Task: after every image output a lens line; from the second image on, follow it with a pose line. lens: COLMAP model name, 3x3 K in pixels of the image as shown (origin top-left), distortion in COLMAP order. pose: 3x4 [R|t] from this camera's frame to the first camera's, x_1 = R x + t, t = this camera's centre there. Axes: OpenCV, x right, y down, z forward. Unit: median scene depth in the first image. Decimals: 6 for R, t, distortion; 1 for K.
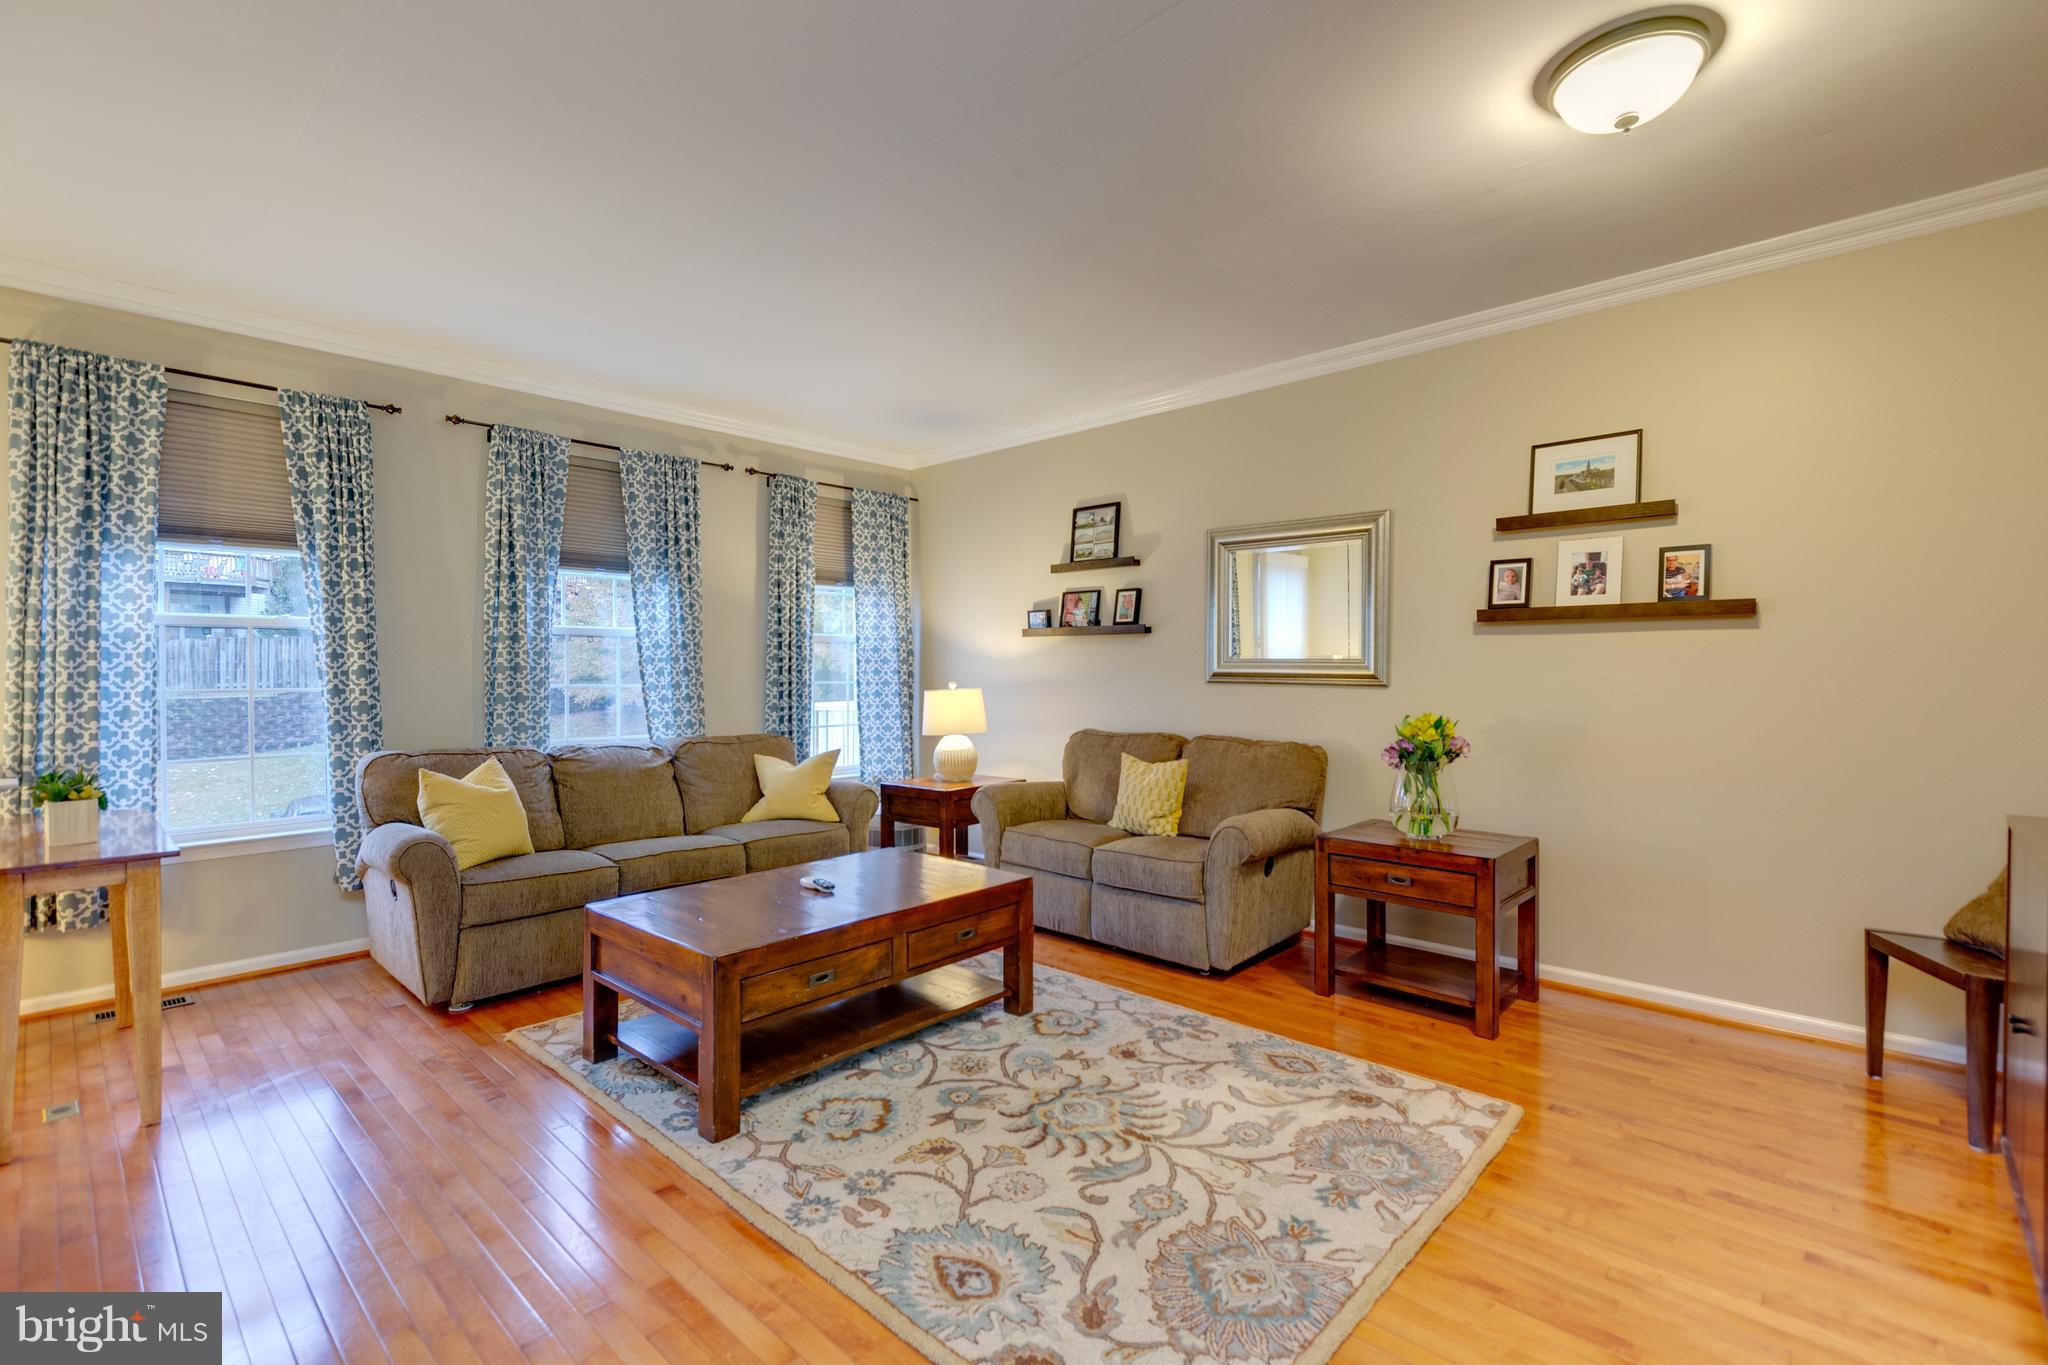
lens RADIAL K [[919.1, 0, 1024.2], [0, 919.1, 676.7], [0, 0, 1]] dist [0.004143, -0.001050]
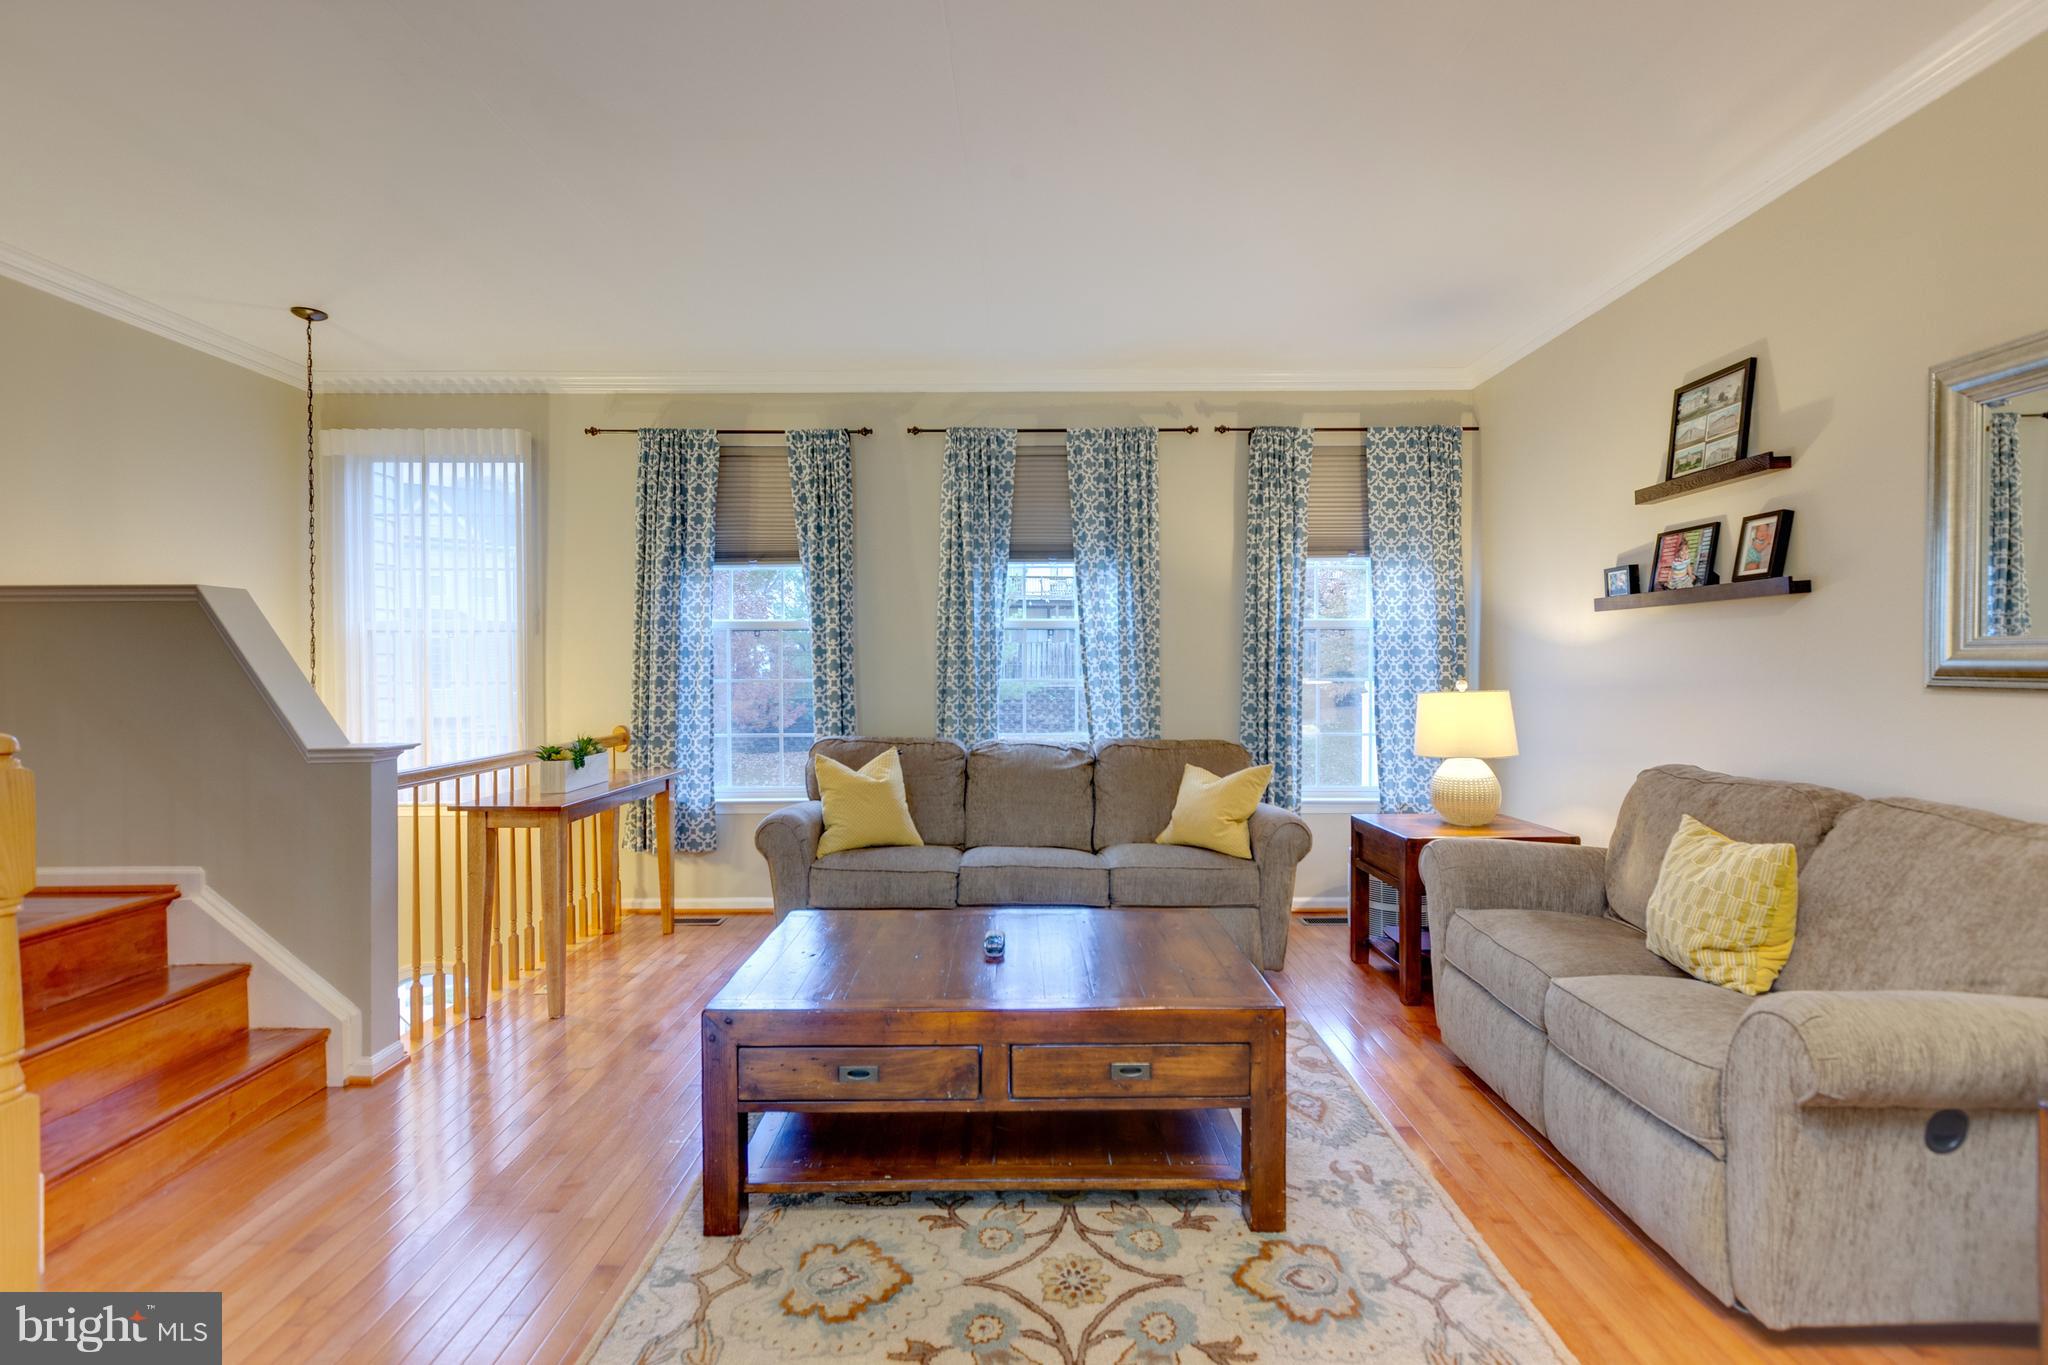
lens RADIAL K [[919.1, 0, 1024.2], [0, 919.1, 676.7], [0, 0, 1]] dist [0.004143, -0.001050]
pose [[0.679021, 0.008723, -0.734067, 0.246493], [-0.005303, 0.999962, 0.006977, -0.000531], [0.734099, -0.000845, 0.679042, 0.349766]]
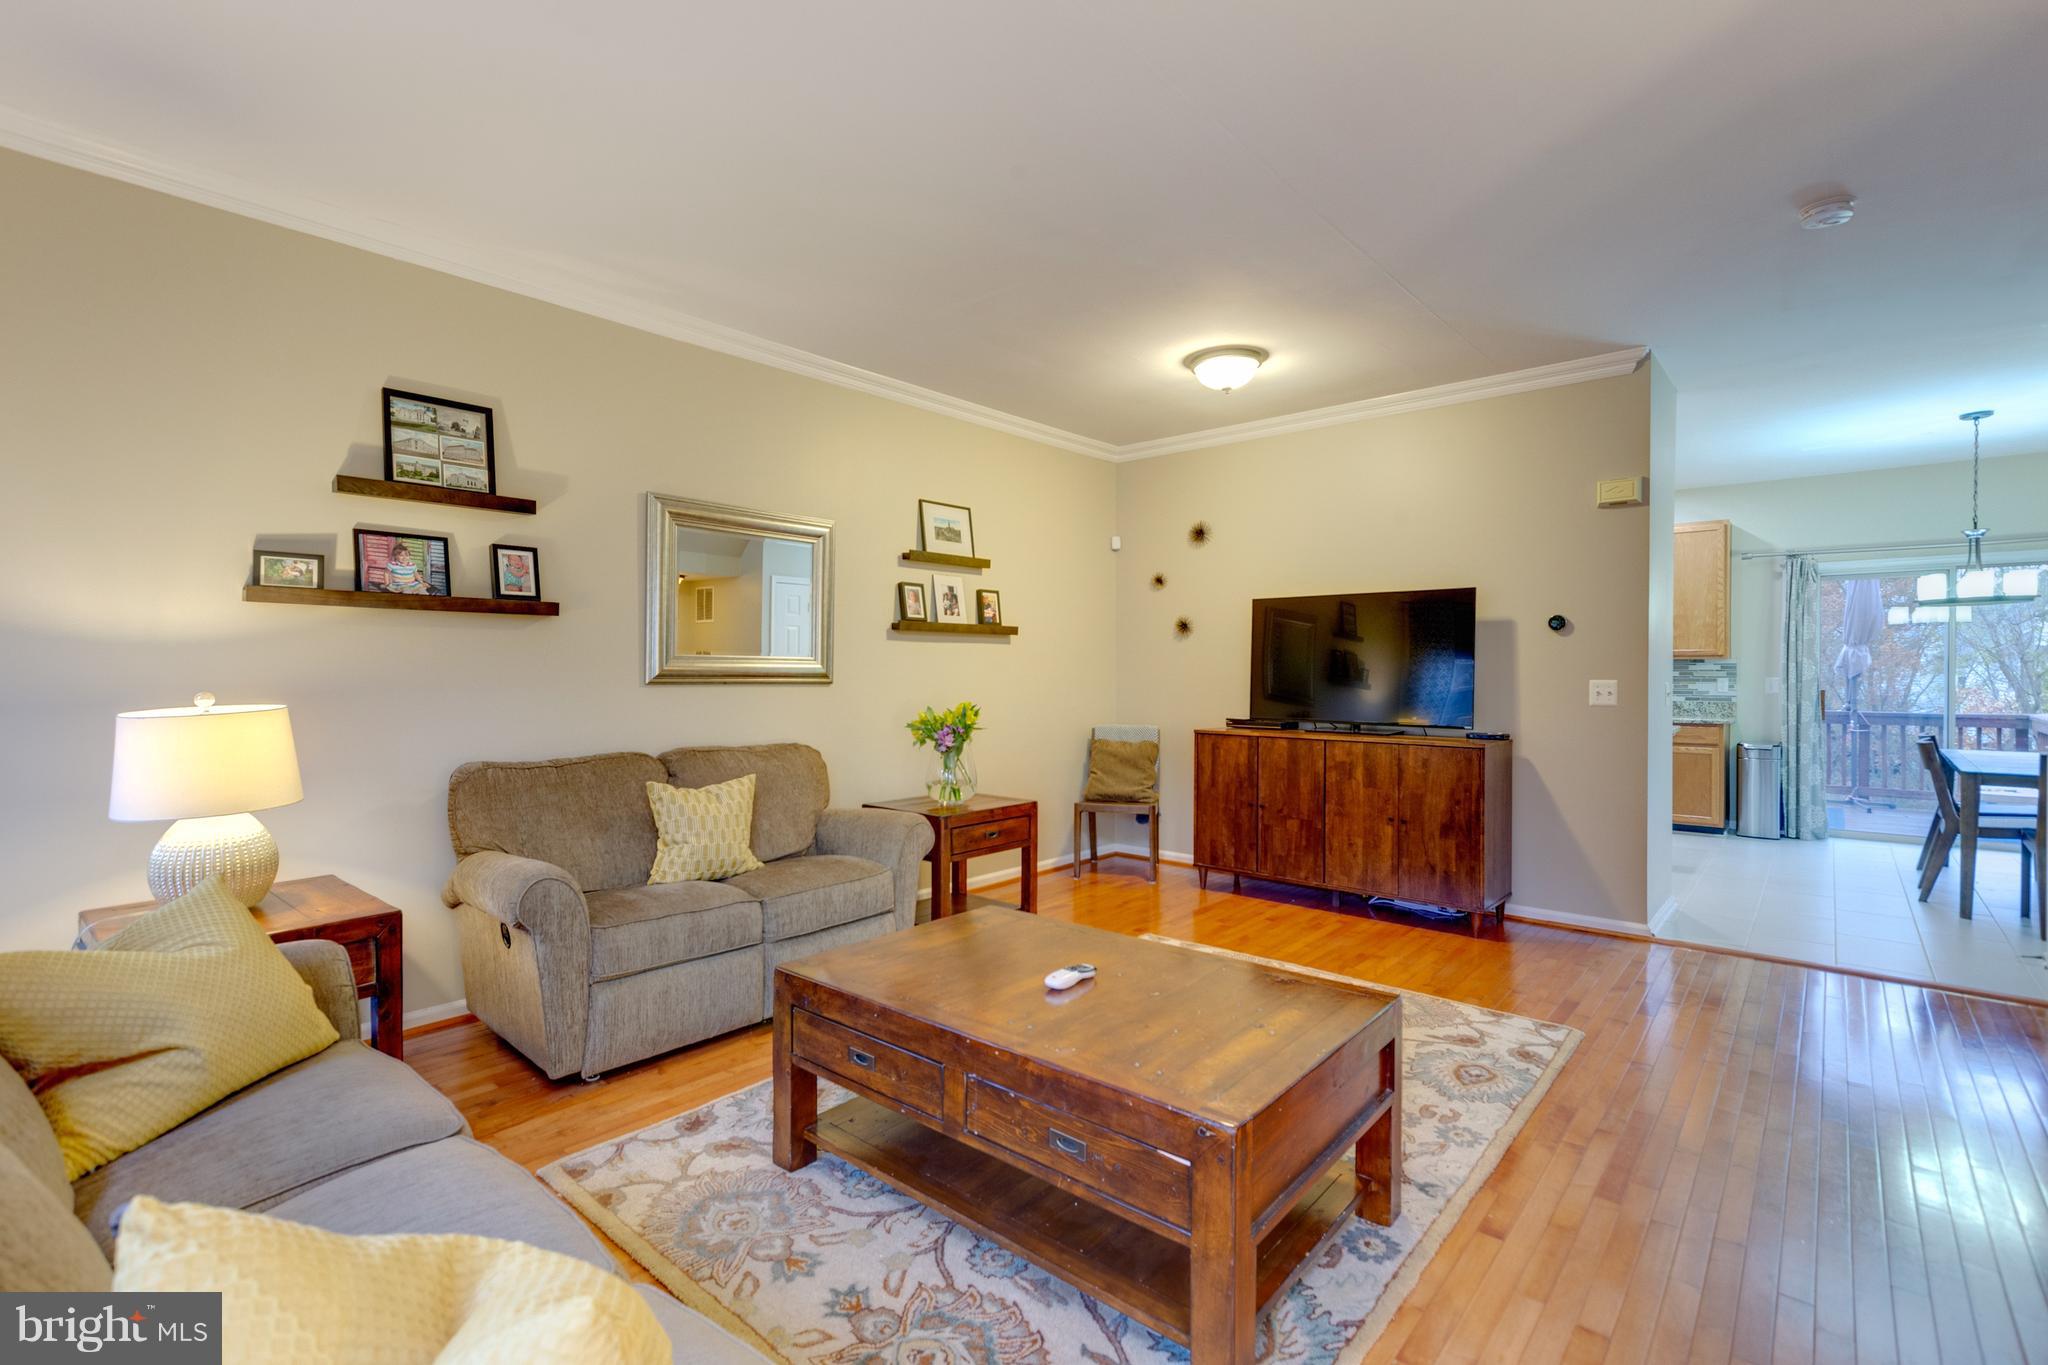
lens RADIAL K [[919.1, 0, 1024.2], [0, 919.1, 676.7], [0, 0, 1]] dist [0.004143, -0.001050]
pose [[-0.028573, -0.007756, 0.999562, -0.642287], [0.006821, 0.999945, 0.007954, -0.004456], [-0.999568, 0.007045, -0.028519, 0.740842]]
